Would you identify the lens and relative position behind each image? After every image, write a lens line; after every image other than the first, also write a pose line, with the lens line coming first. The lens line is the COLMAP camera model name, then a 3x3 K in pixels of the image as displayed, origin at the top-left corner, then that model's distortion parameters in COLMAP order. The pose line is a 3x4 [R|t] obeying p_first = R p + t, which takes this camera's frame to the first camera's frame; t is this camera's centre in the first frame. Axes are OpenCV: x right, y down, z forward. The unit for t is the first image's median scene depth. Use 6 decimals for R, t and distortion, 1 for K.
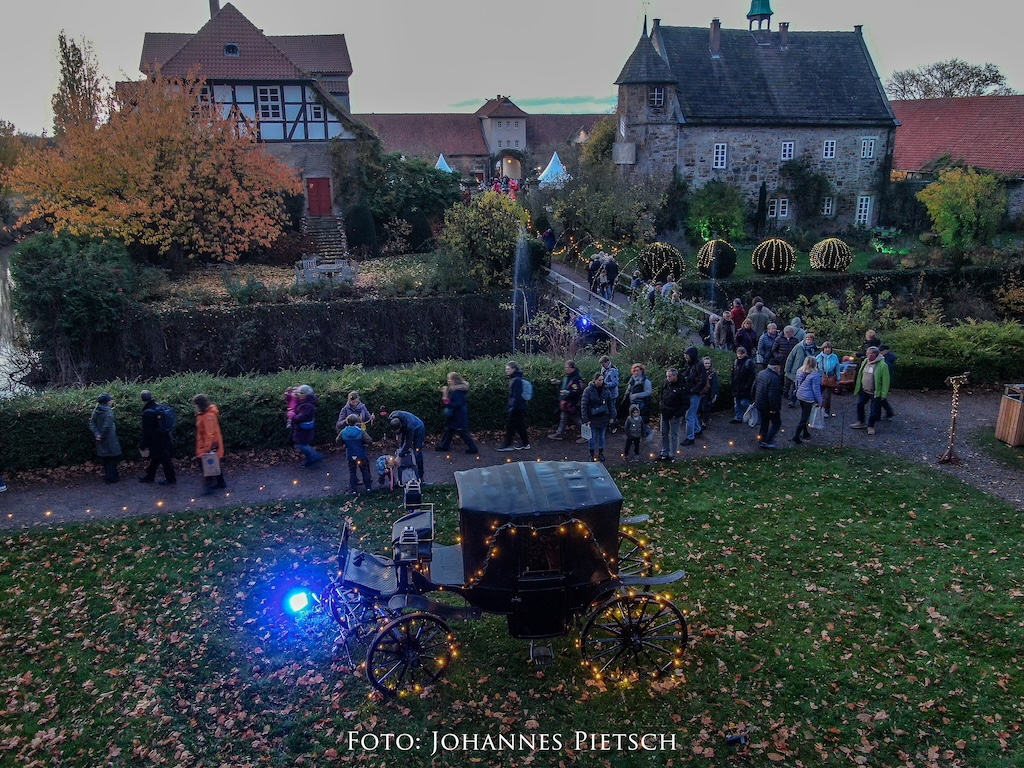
lens RADIAL K [[829.9, 0, 509.4], [0, 829.9, 388.6], [0, 0, 1]] dist [-0.018769, 0.003423]
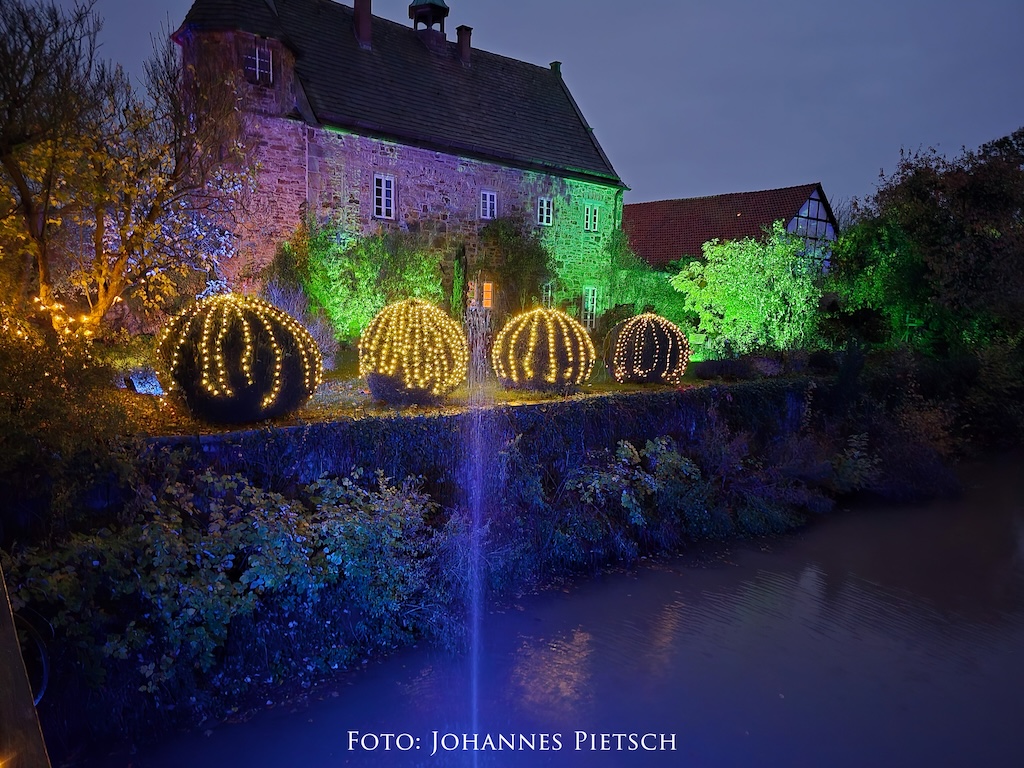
lens RADIAL K [[700.8, 0, 507.2], [0, 700.8, 382.4], [0, 0, 1]] dist [0.090270, -0.081515]
pose [[0.903457, -0.008556, 0.428593, 0.122184], [0.083948, 0.983974, -0.157316, -0.072024], [-0.420378, 0.178108, 0.889696, 0.558771]]
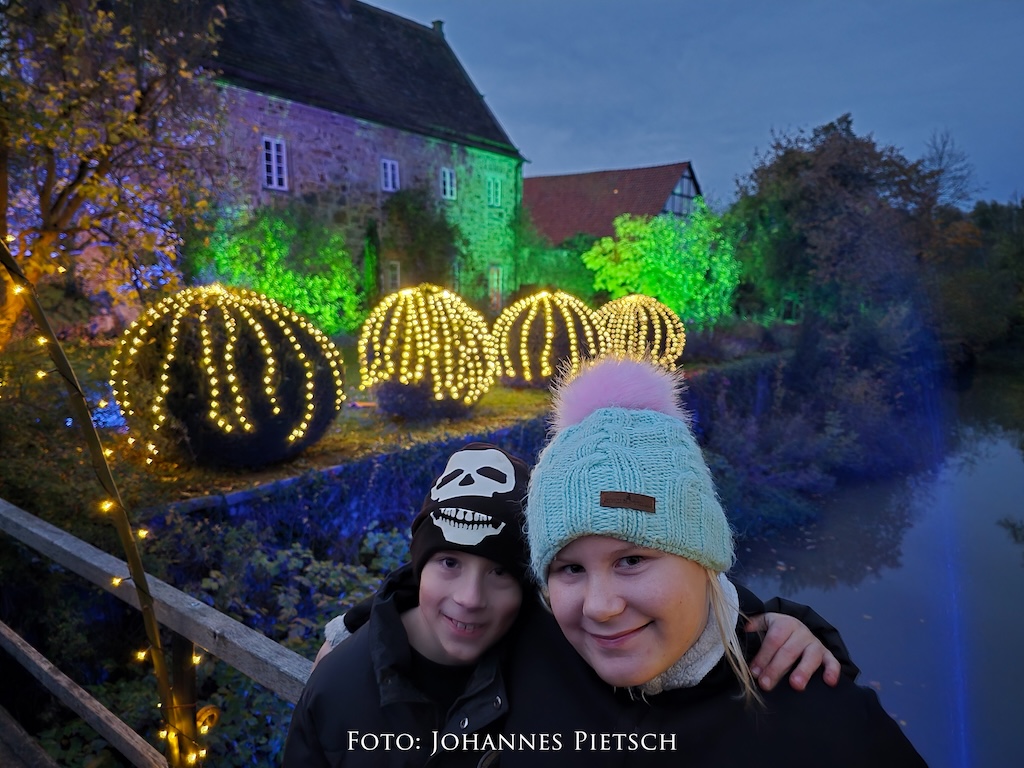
lens RADIAL K [[708.3, 0, 511.1], [0, 708.3, 386.1], [0, 0, 1]] dist [0.065579, -0.076004]
pose [[0.778109, -0.070002, 0.624217, 0.092317], [0.165243, 0.981579, -0.095904, -0.091323], [-0.606005, 0.177771, 0.775342, 0.621823]]
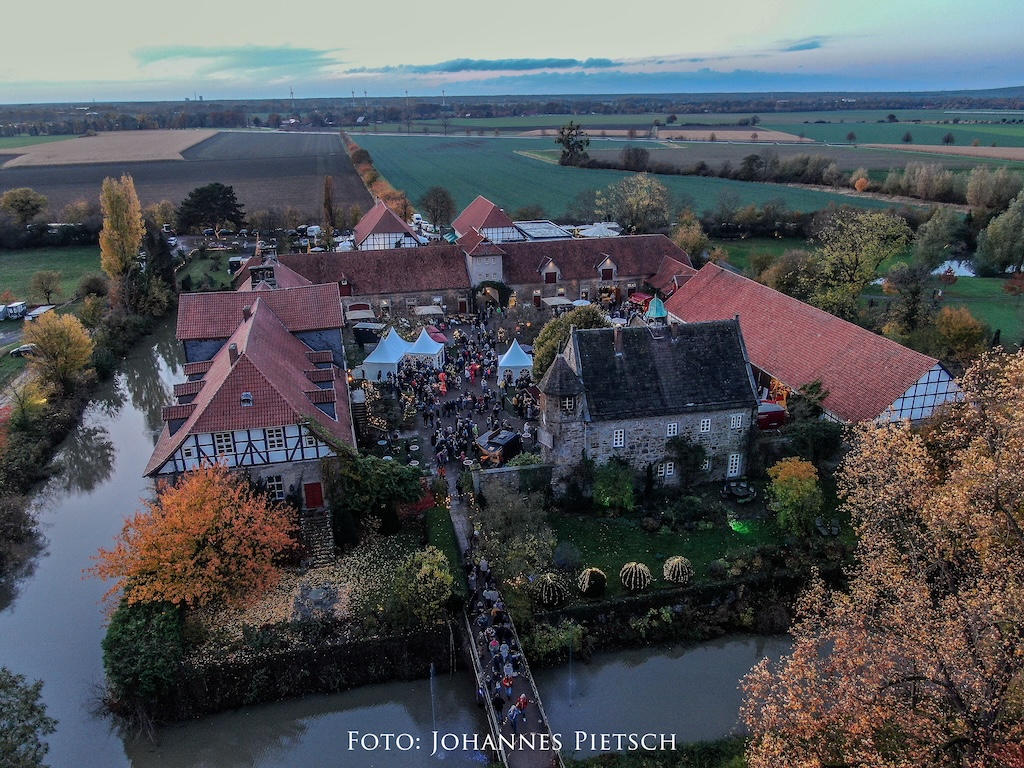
lens RADIAL K [[779.9, 0, 511.5], [0, 779.9, 386.2], [0, 0, 1]] dist [-0.015447, -0.000800]
pose [[0.999897, -0.000096, -0.014326, 0.103300], [0.001045, 0.997803, 0.066248, -0.452068], [0.014288, -0.066256, 0.997700, -0.235978]]
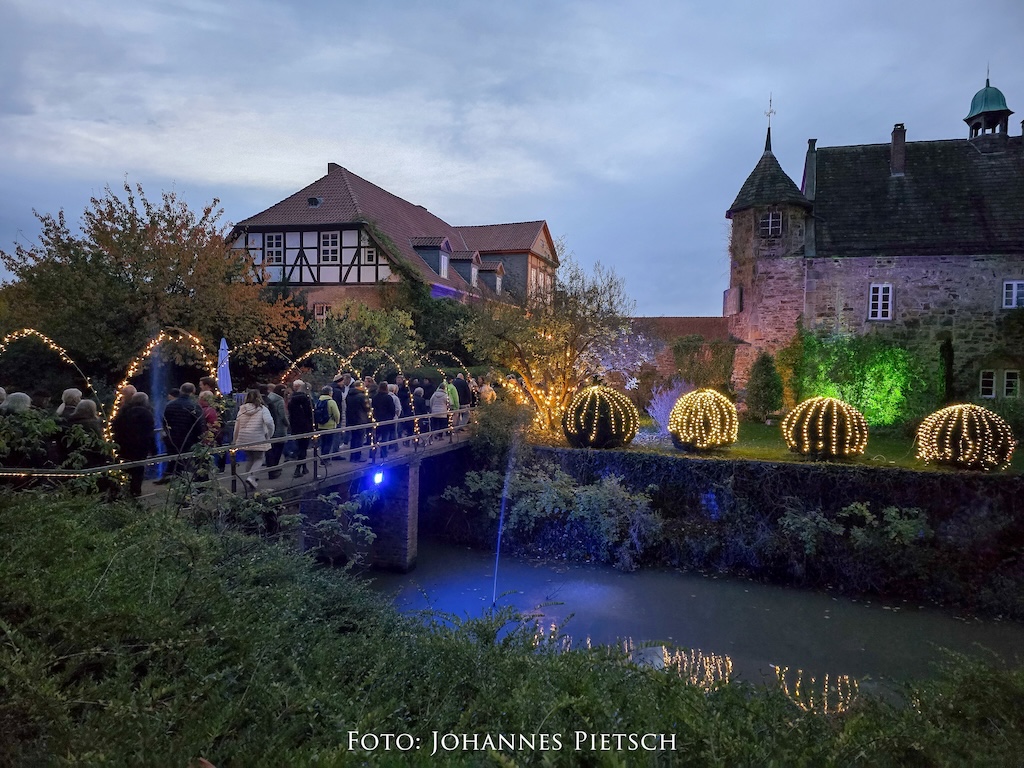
lens RADIAL K [[685.0, 0, 511.3], [0, 685.0, 382.6], [0, 0, 1]] dist [0.077179, -0.064678]
pose [[0.844208, 0.044097, -0.534199, 0.310740], [-0.187280, 0.958066, -0.216877, -0.040209], [0.502235, 0.283134, 0.817065, 0.410886]]
